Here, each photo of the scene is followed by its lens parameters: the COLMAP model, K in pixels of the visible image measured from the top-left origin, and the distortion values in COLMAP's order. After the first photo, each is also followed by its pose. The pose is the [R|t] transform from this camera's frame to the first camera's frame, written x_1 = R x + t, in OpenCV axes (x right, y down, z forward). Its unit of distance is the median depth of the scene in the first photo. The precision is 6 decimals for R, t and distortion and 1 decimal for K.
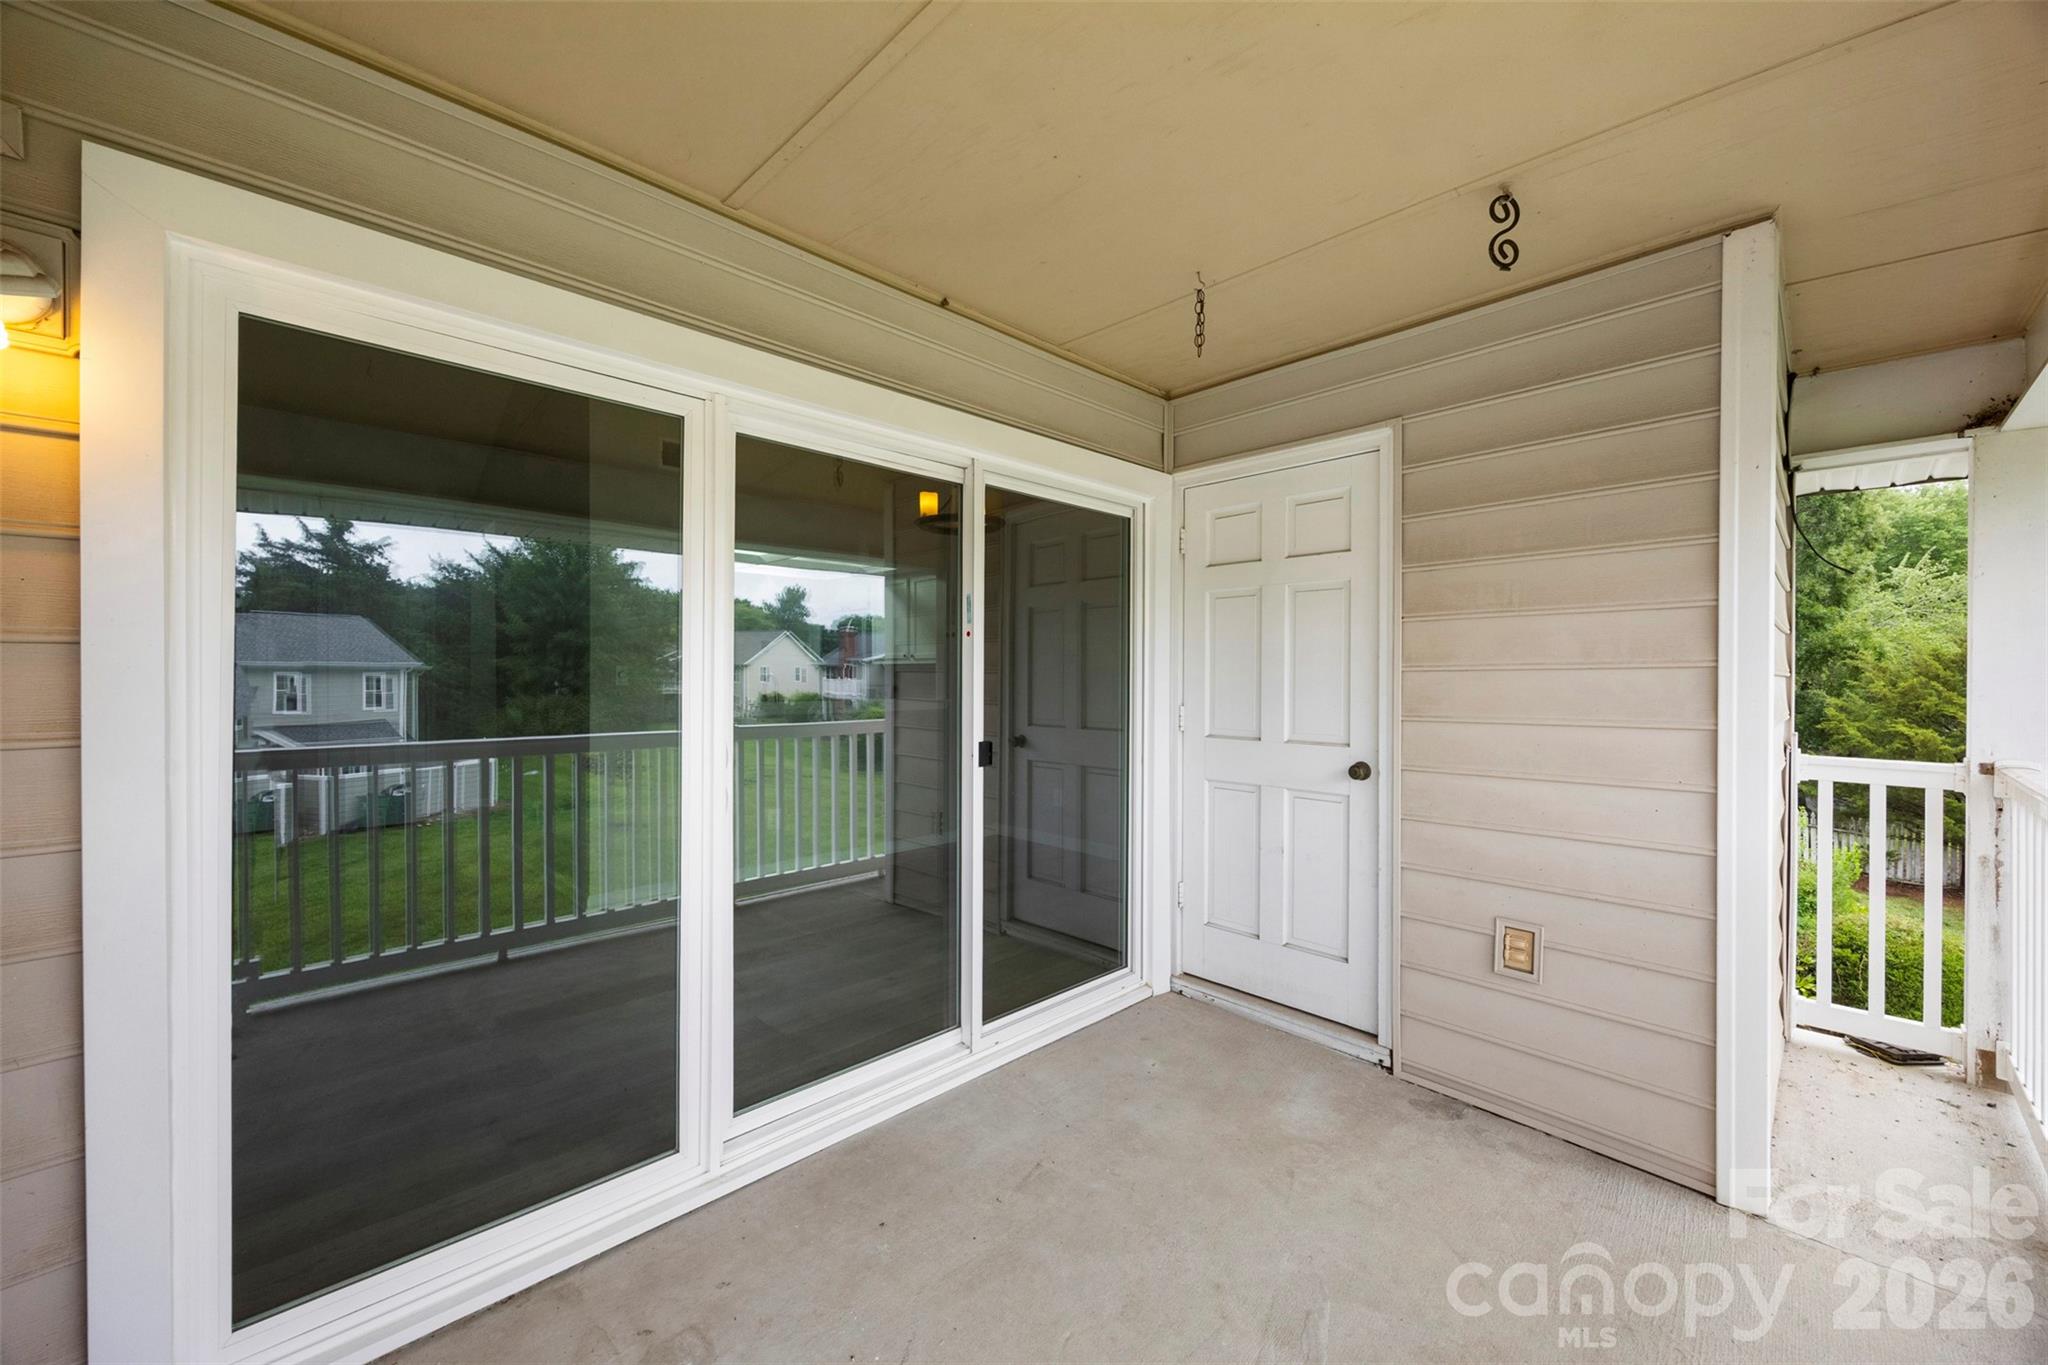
lens RADIAL K [[792.8, 0, 1039.5], [0, 792.8, 678.9], [0, 0, 1]] dist [0.006098, 0.000283]
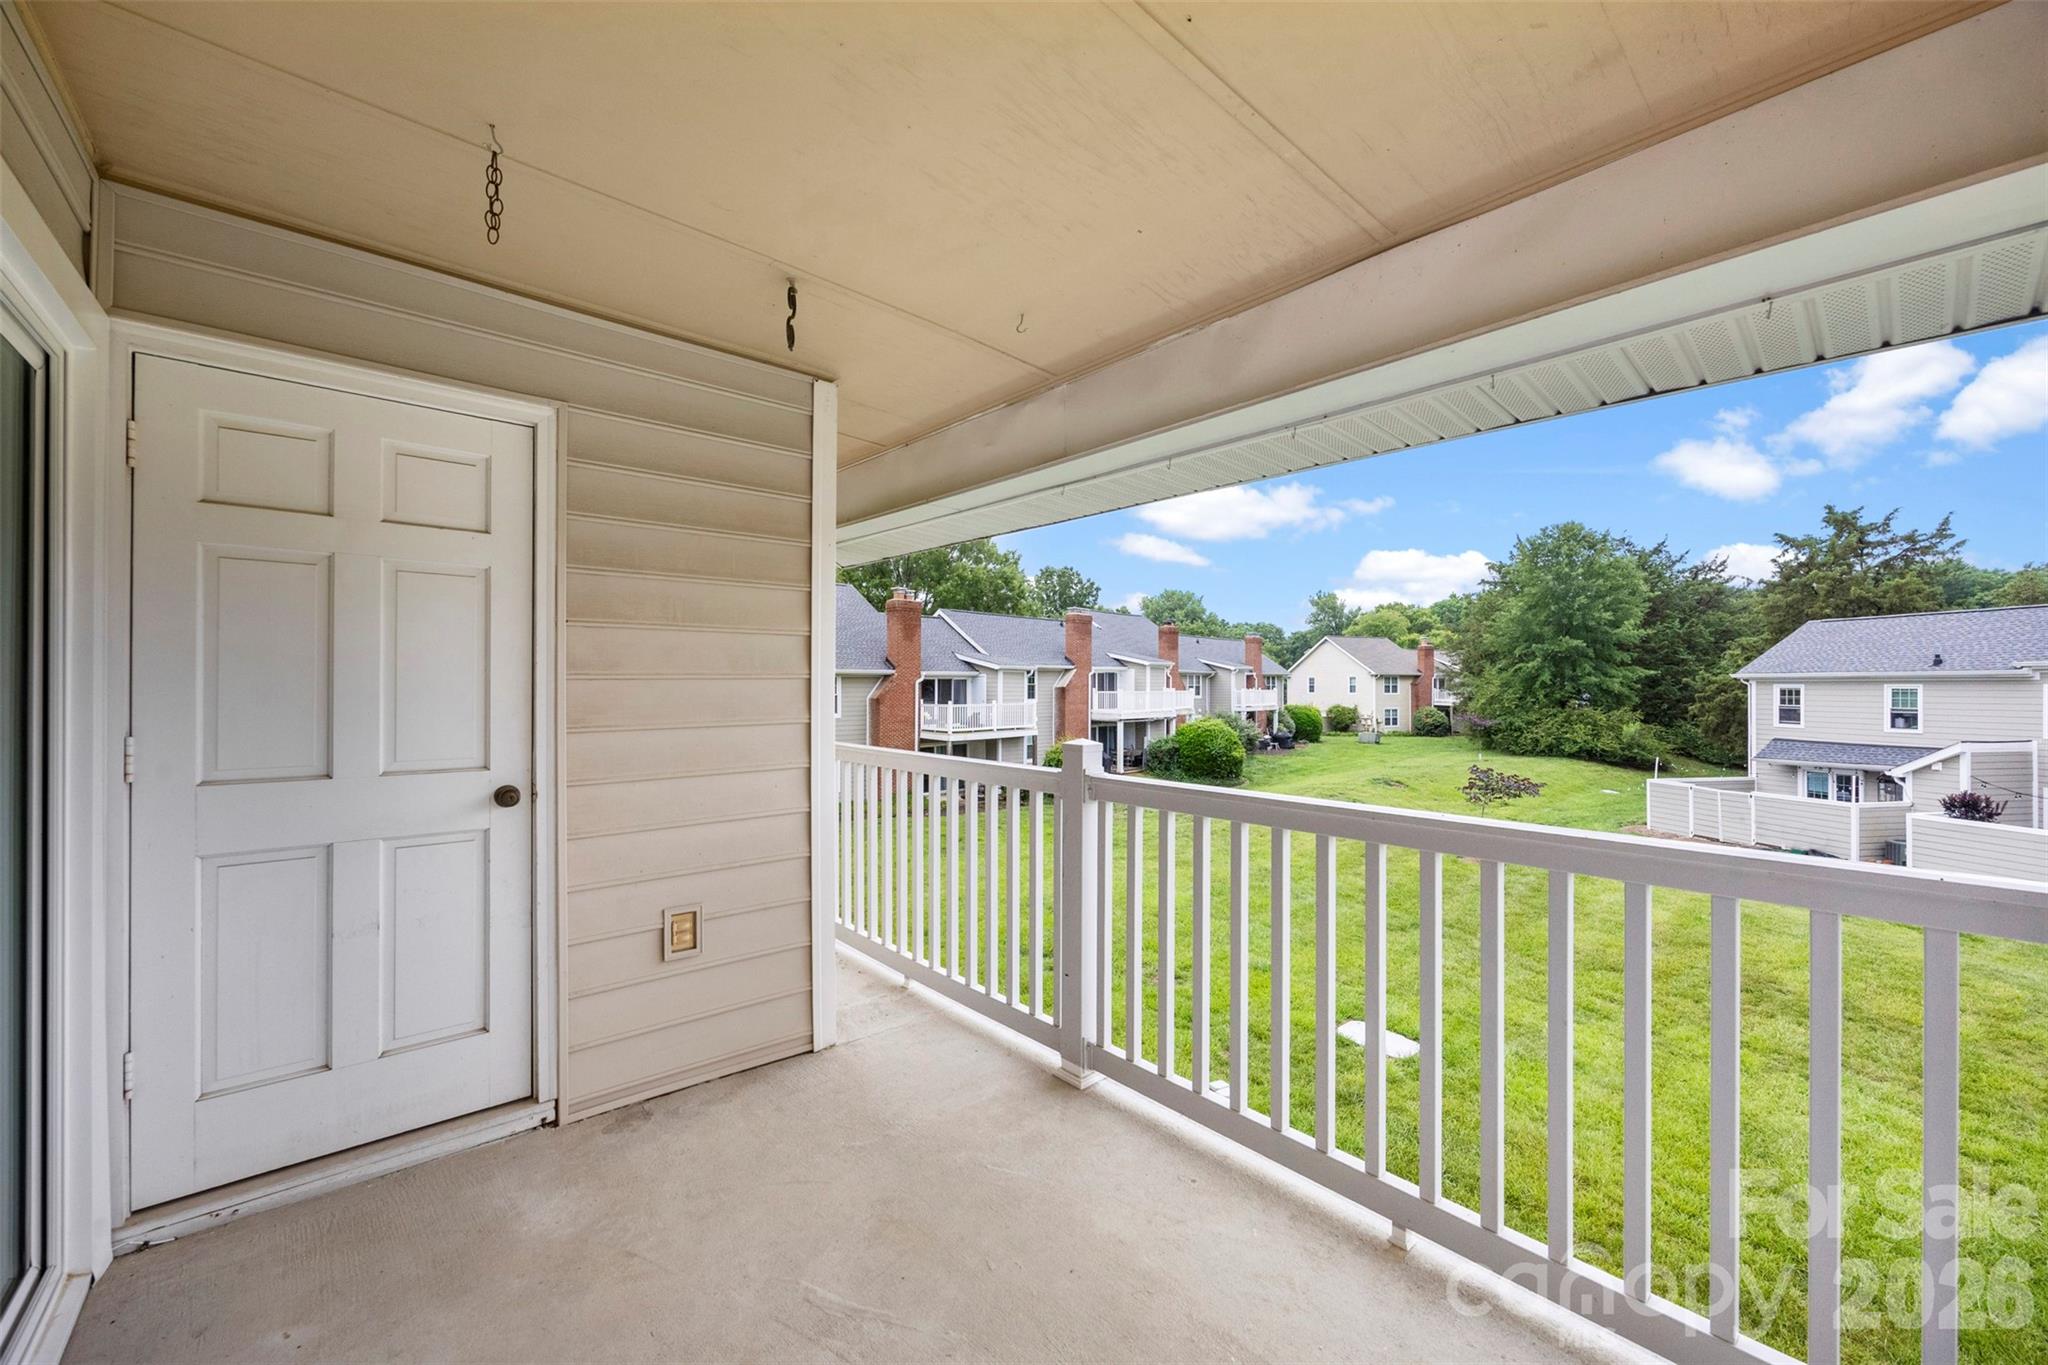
lens RADIAL K [[792.8, 0, 1033.6], [0, 792.8, 679.5], [0, 0, 1]] dist [0.006098, 0.000283]
pose [[0.060100, 0.005820, 0.998175, -0.432312], [0.001526, 0.999981, -0.005922, -0.002812], [-0.998191, 0.001879, 0.060090, 0.409773]]
